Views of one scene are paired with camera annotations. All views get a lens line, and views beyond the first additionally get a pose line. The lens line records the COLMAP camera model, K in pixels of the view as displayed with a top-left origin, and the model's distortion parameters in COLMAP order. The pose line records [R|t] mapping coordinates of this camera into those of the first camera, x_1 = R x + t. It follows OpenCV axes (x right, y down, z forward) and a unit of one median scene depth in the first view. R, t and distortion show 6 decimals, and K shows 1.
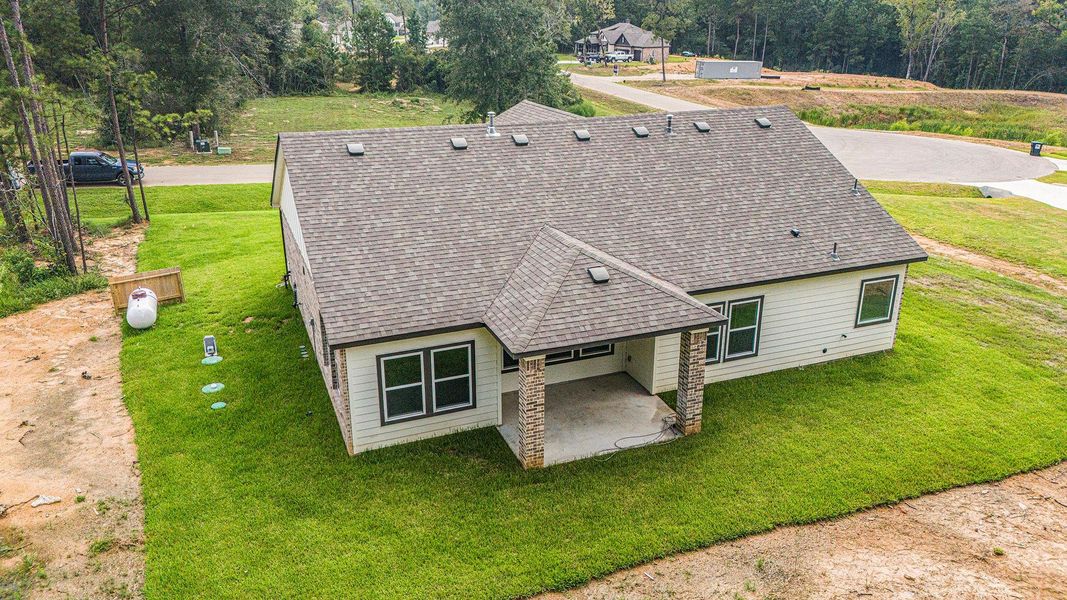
lens RADIAL K [[775.8, 0, 545.0], [0, 775.8, 306.0], [0, 0, 1]] dist [0.102756, -0.155991]
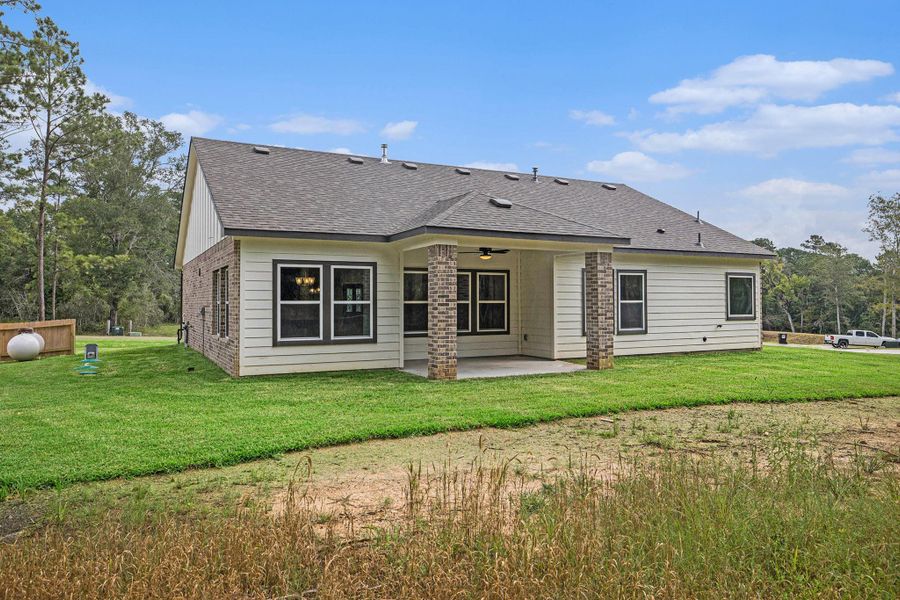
lens RADIAL K [[616.5, 0, 450.0], [0, 616.5, 300.0], [0, 0, 1]] dist [0.001918, 0.002459]
pose [[0.996033, -0.008624, 0.088562, -0.059940], [0.039819, 0.933274, -0.356950, 0.315854], [-0.079575, 0.359060, 0.929916, 0.264771]]
